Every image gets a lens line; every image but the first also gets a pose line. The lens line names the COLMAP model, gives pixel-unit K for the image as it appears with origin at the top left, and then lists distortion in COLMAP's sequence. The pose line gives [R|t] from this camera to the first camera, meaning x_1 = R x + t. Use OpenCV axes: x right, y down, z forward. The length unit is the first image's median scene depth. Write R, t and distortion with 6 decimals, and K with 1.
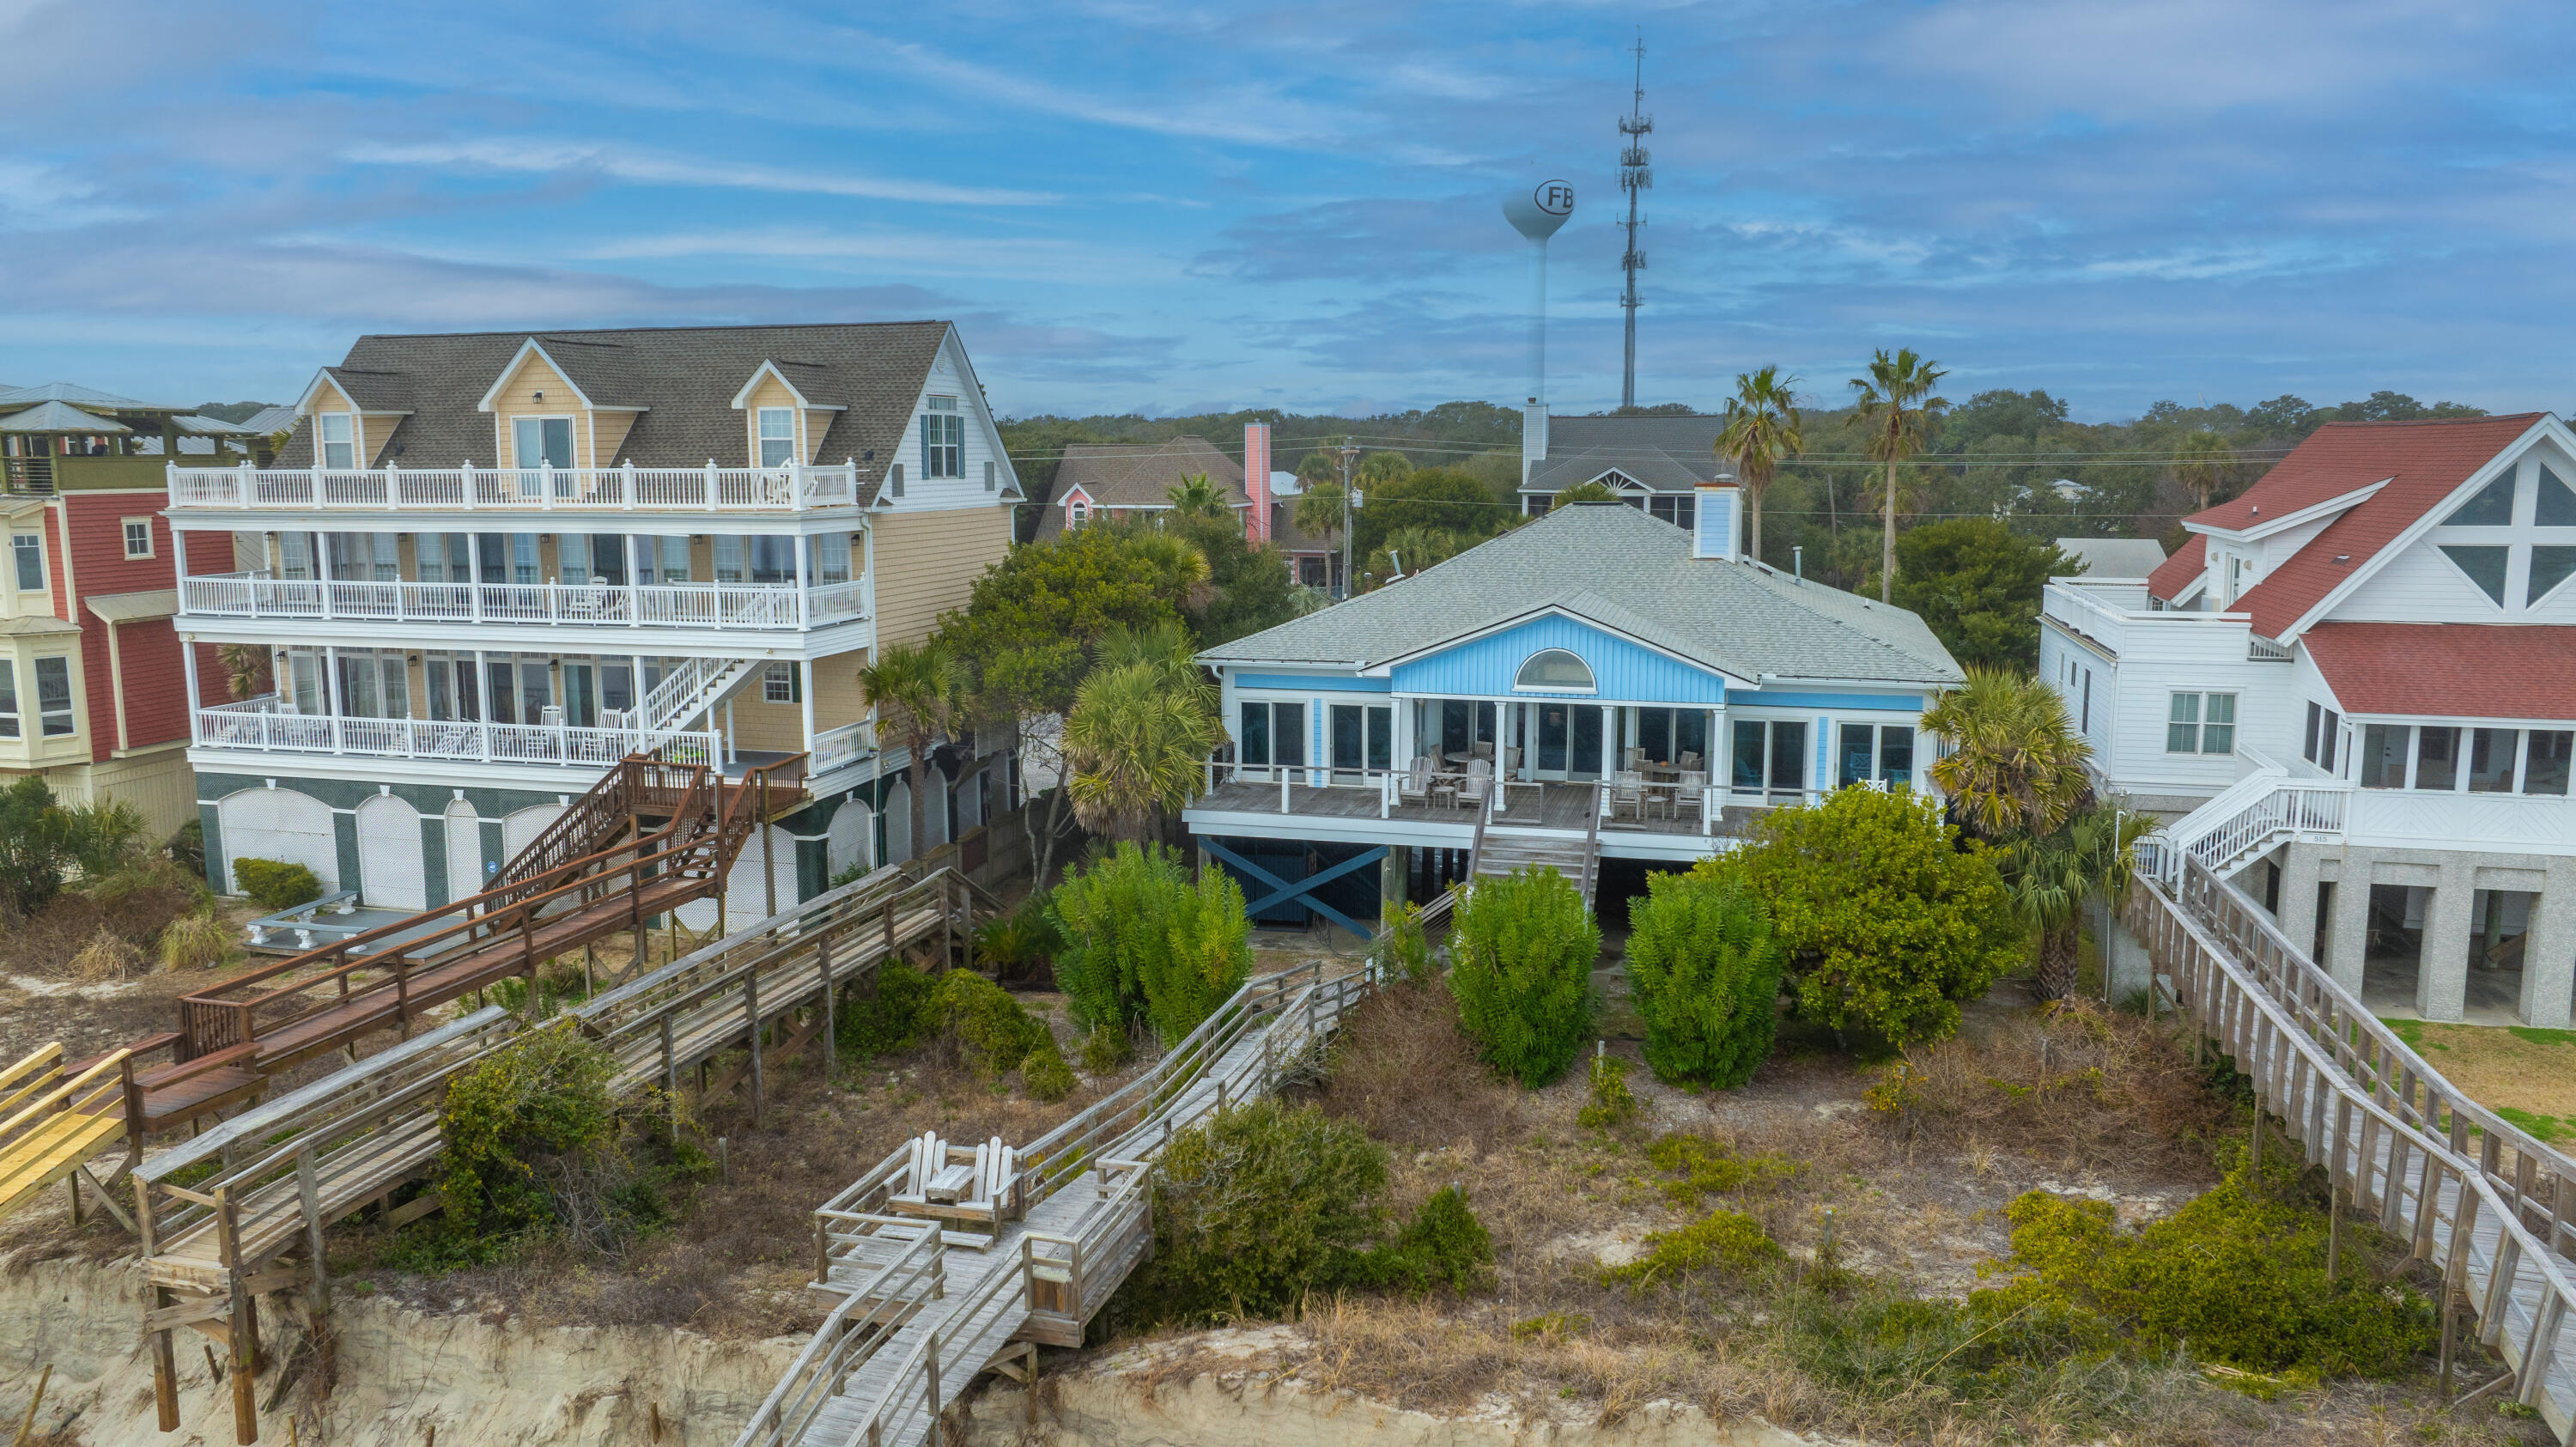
lens RADIAL K [[1804.8, 0, 1288.0], [0, 1804.8, 723.5], [0, 0, 1]] dist [-0.022883, 0.002989]
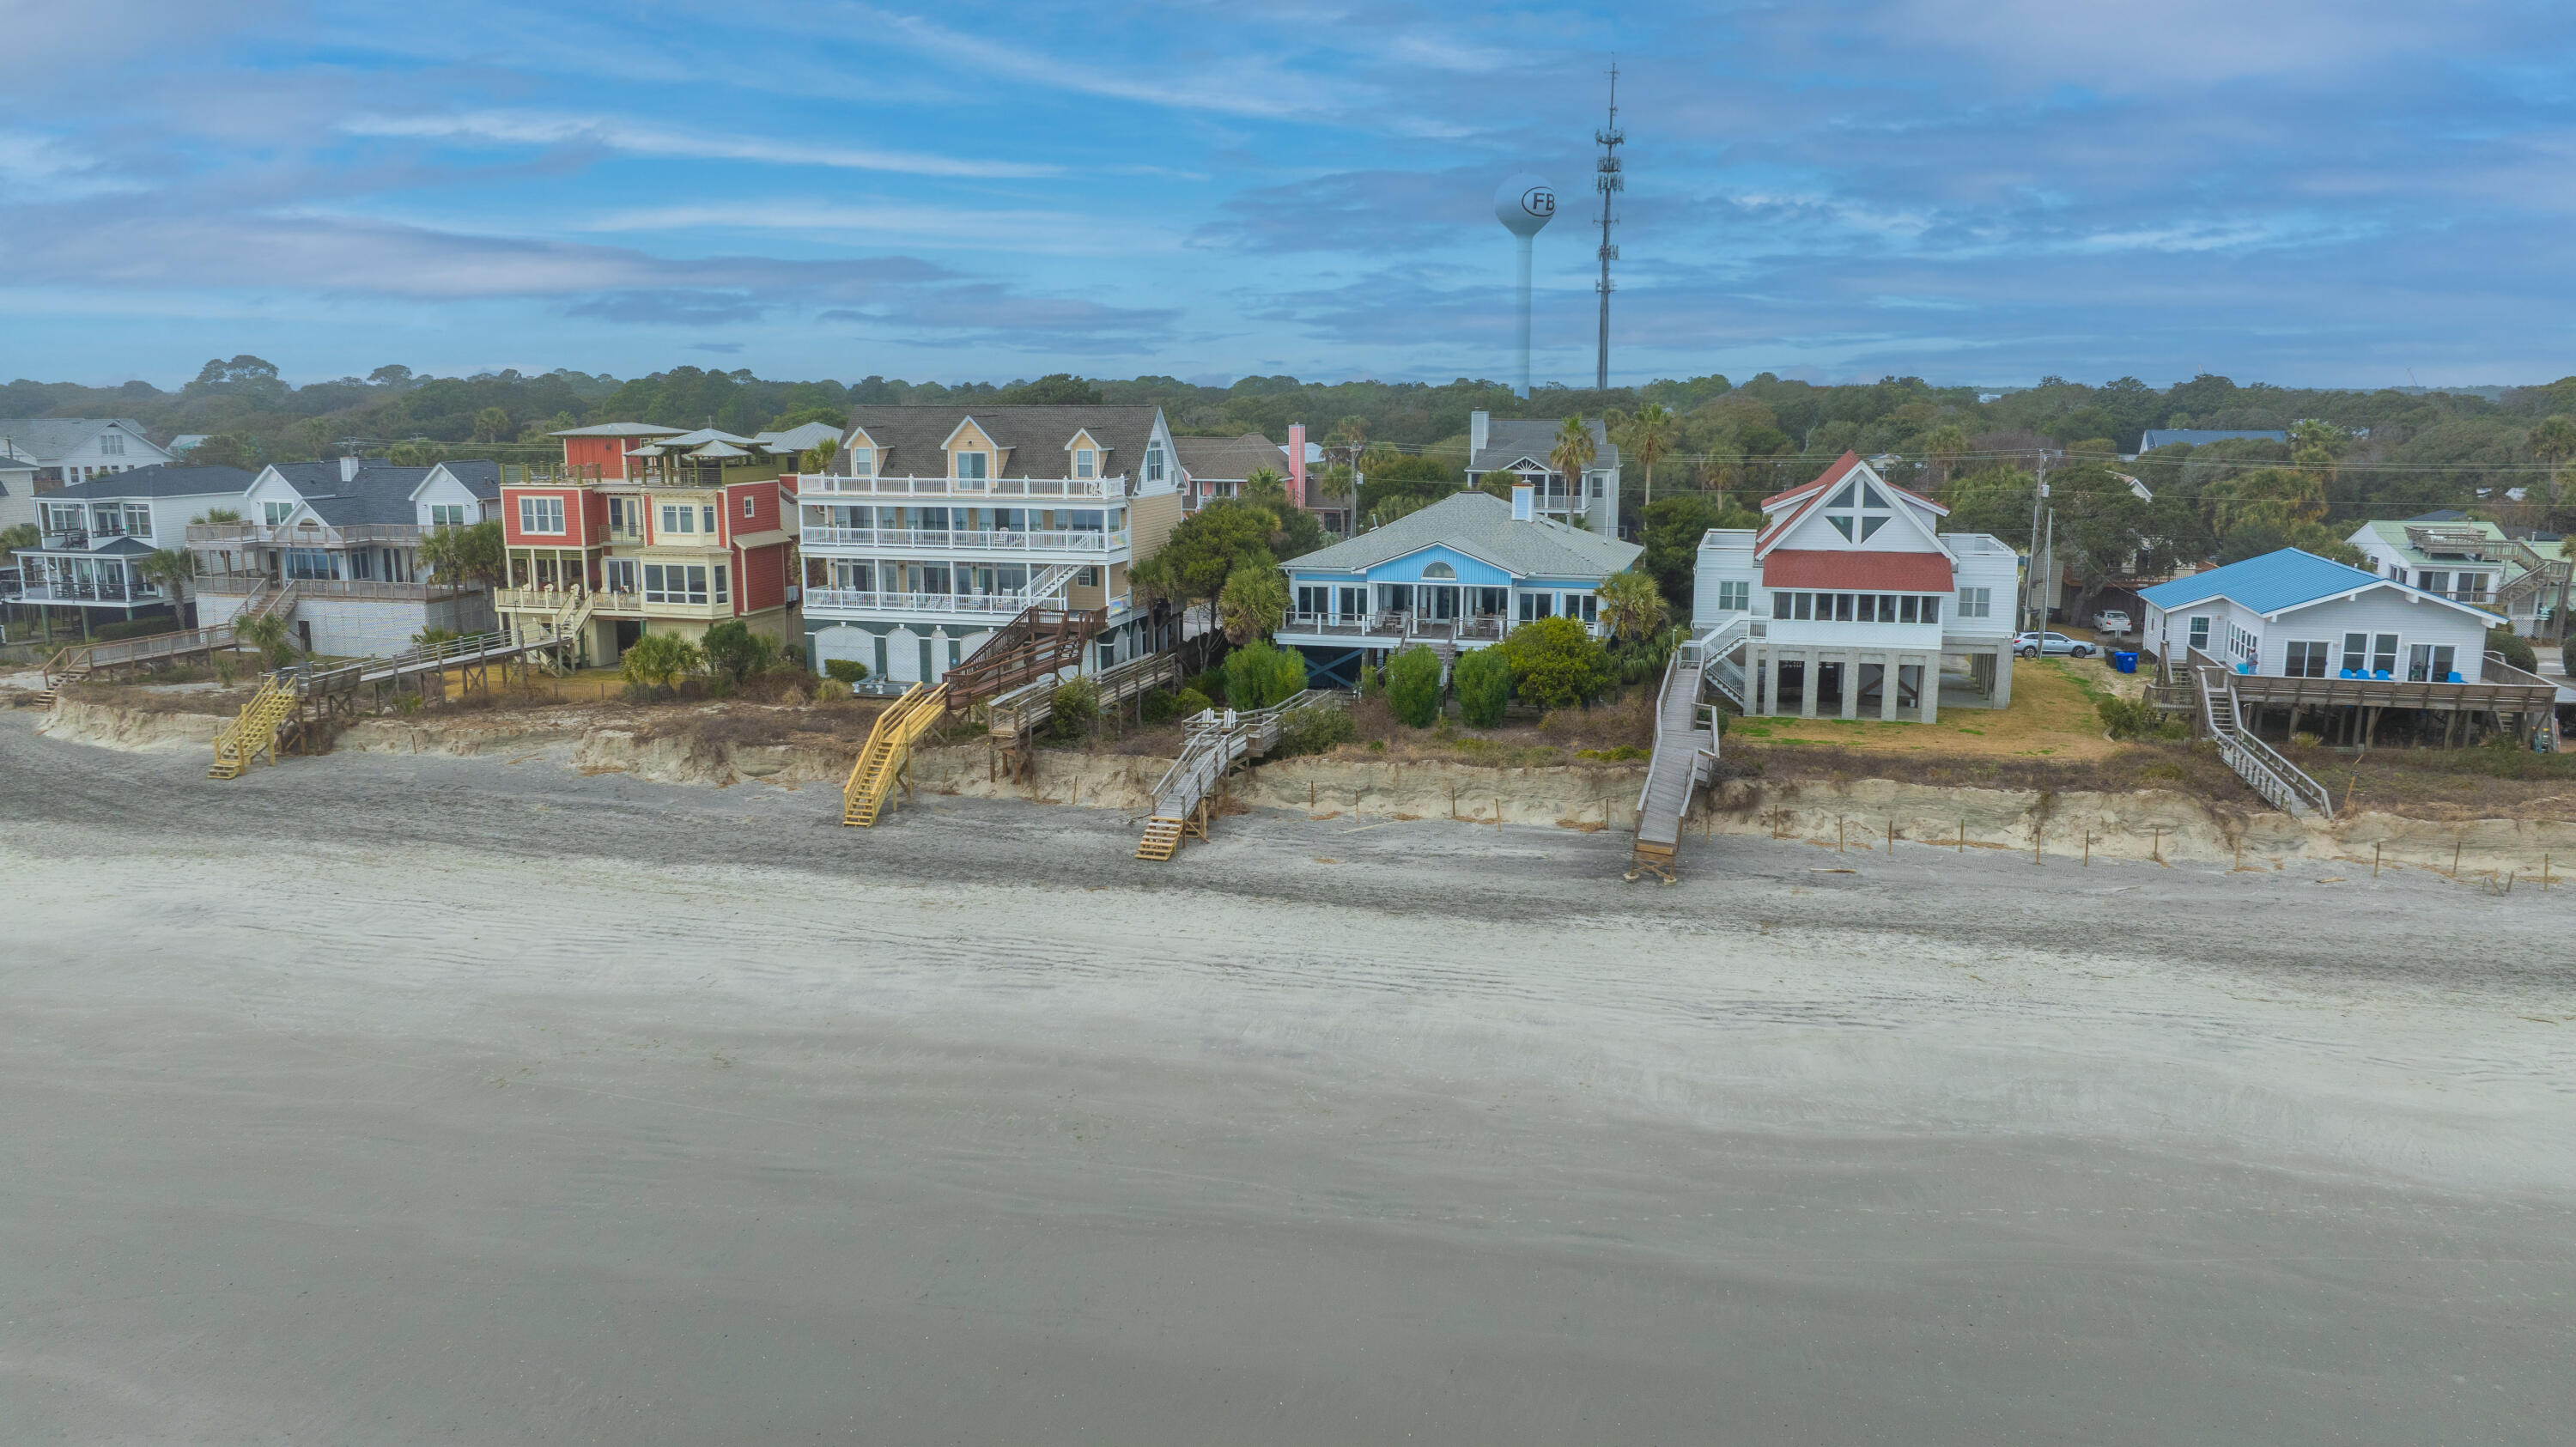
lens RADIAL K [[1804.8, 0, 1288.0], [0, 1804.8, 723.5], [0, 0, 1]] dist [-0.022883, 0.002989]
pose [[0.999931, 0.003856, -0.011069, -0.015365], [-0.003508, 0.999504, 0.031303, 0.091945], [0.011184, -0.031262, 0.999449, -1.266143]]
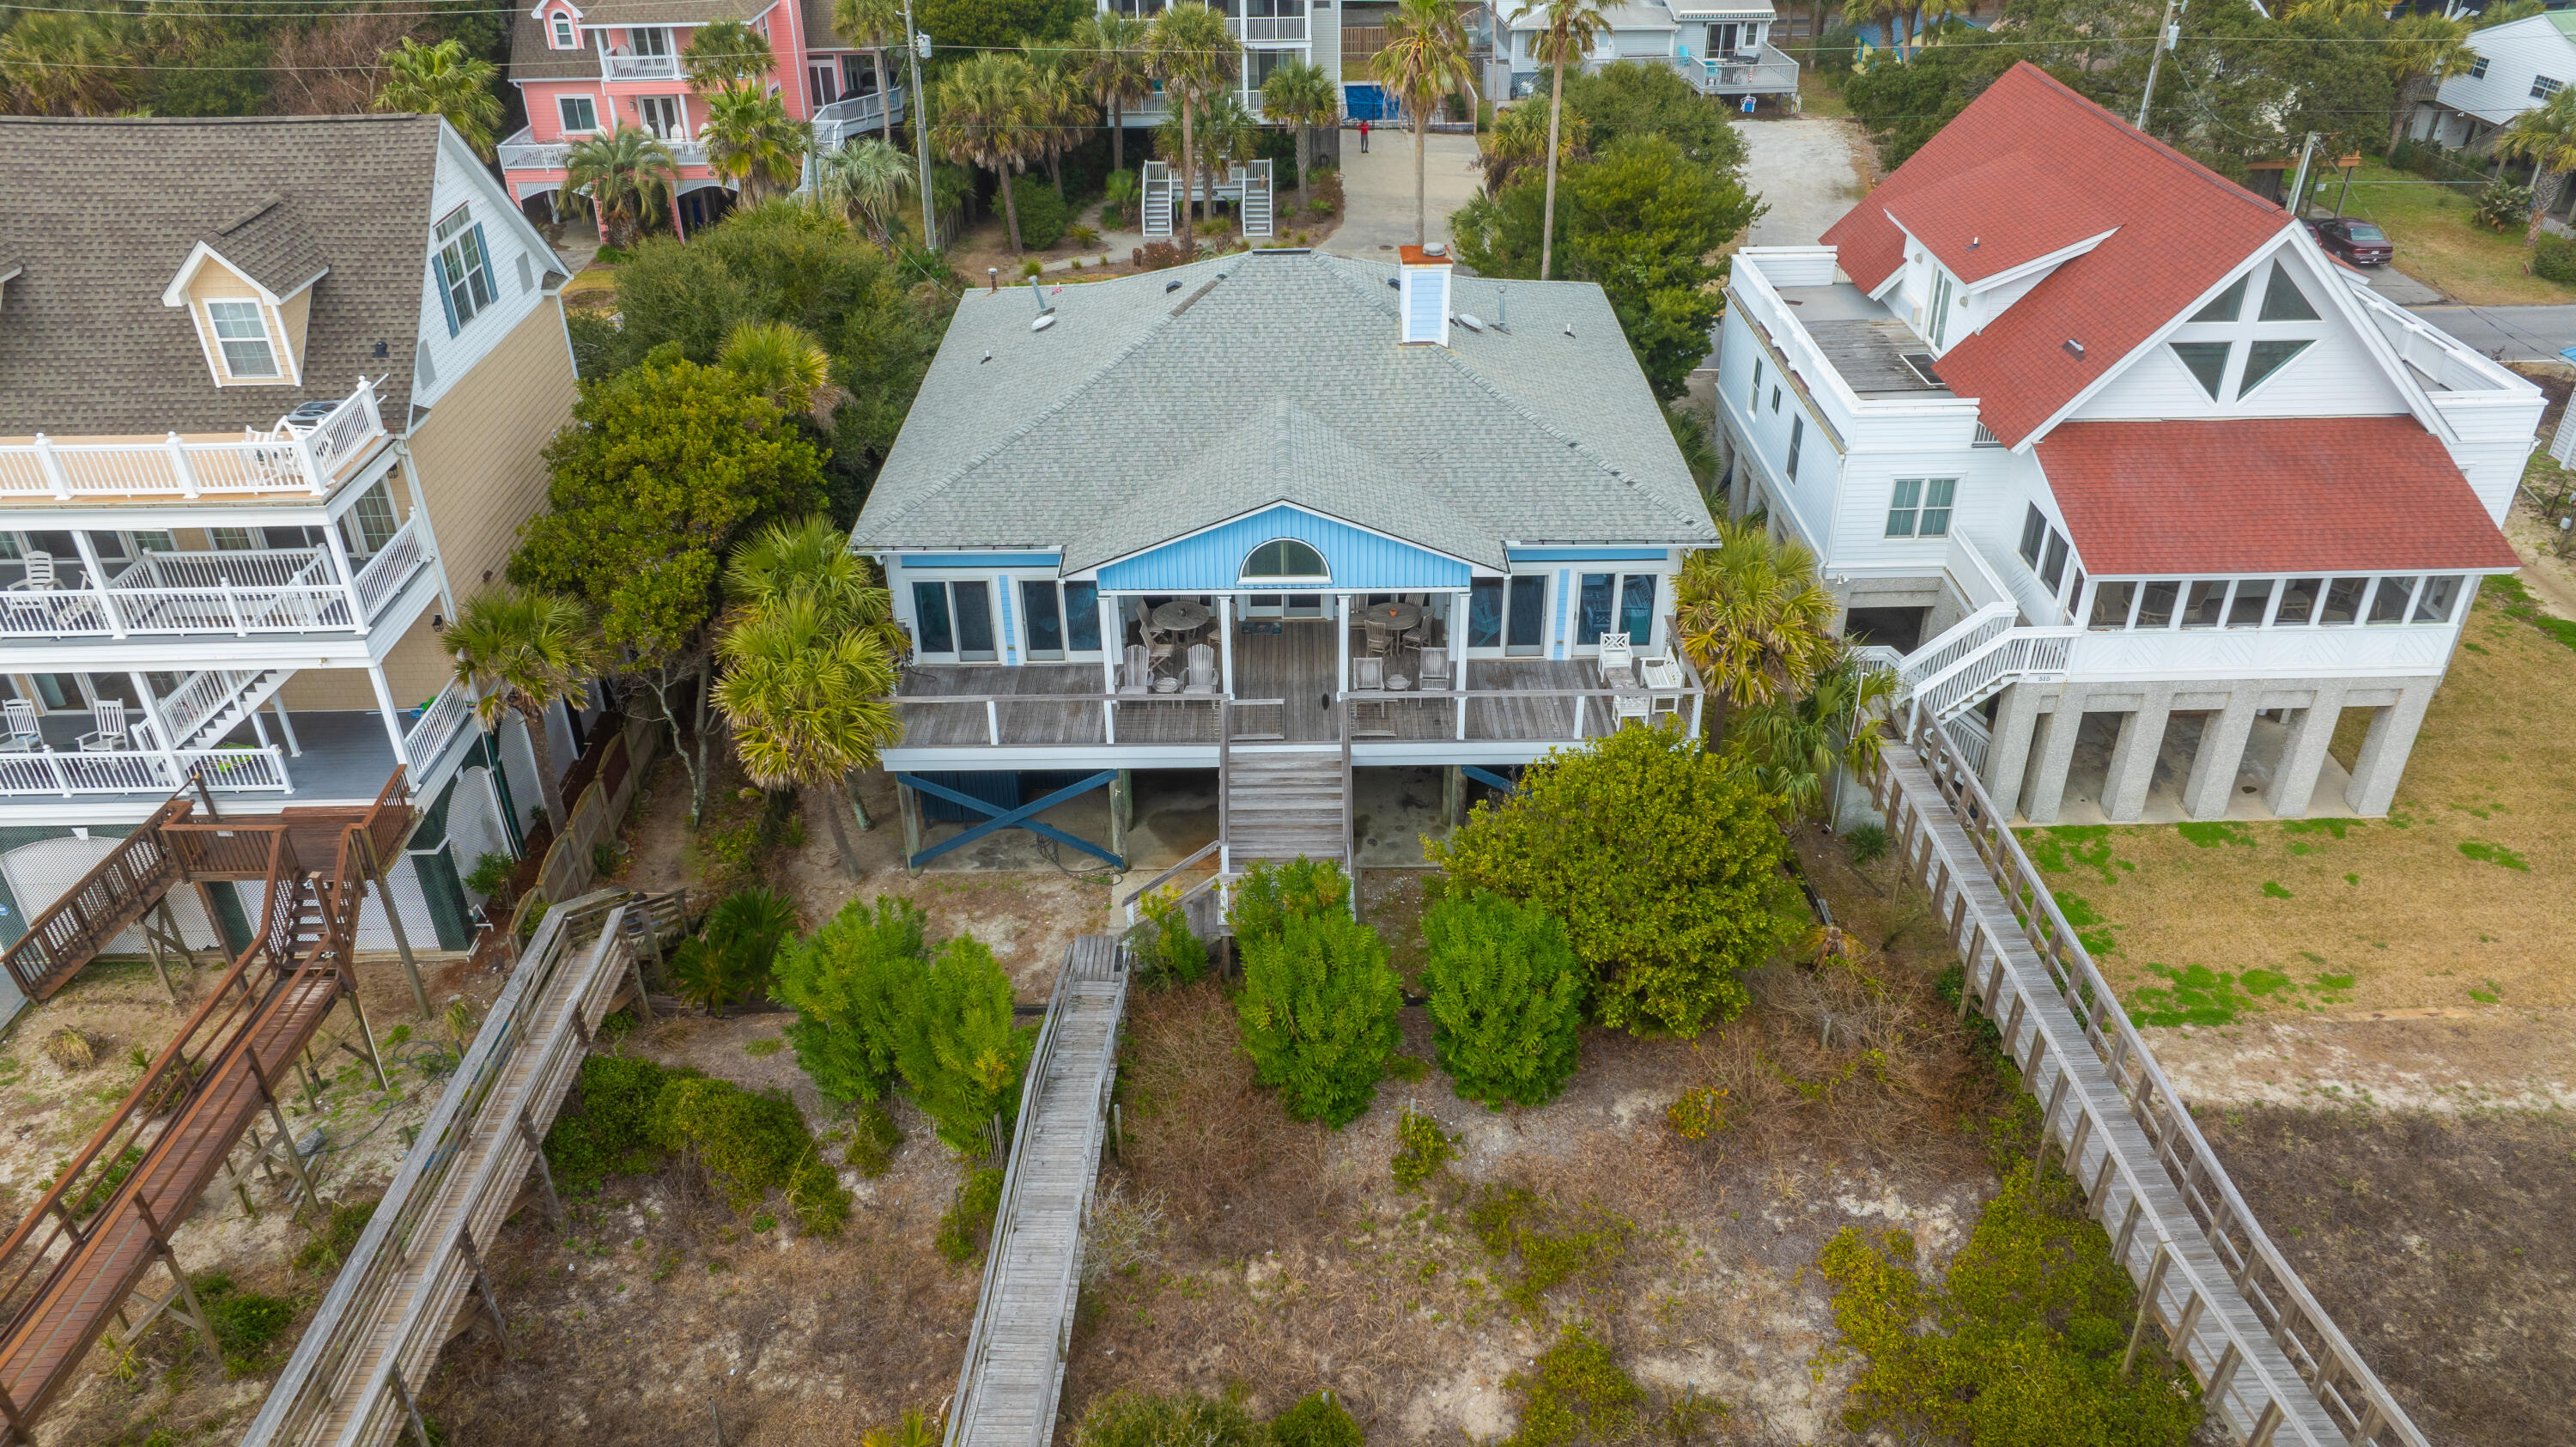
lens RADIAL K [[1804.8, 0, 1288.0], [0, 1804.8, 723.5], [0, 0, 1]] dist [-0.022883, 0.002989]
pose [[0.964200, -0.146862, 0.220796, -0.057330], [0.049870, 0.918203, 0.392959, -0.303398], [-0.260446, -0.367880, 0.892654, 0.178677]]
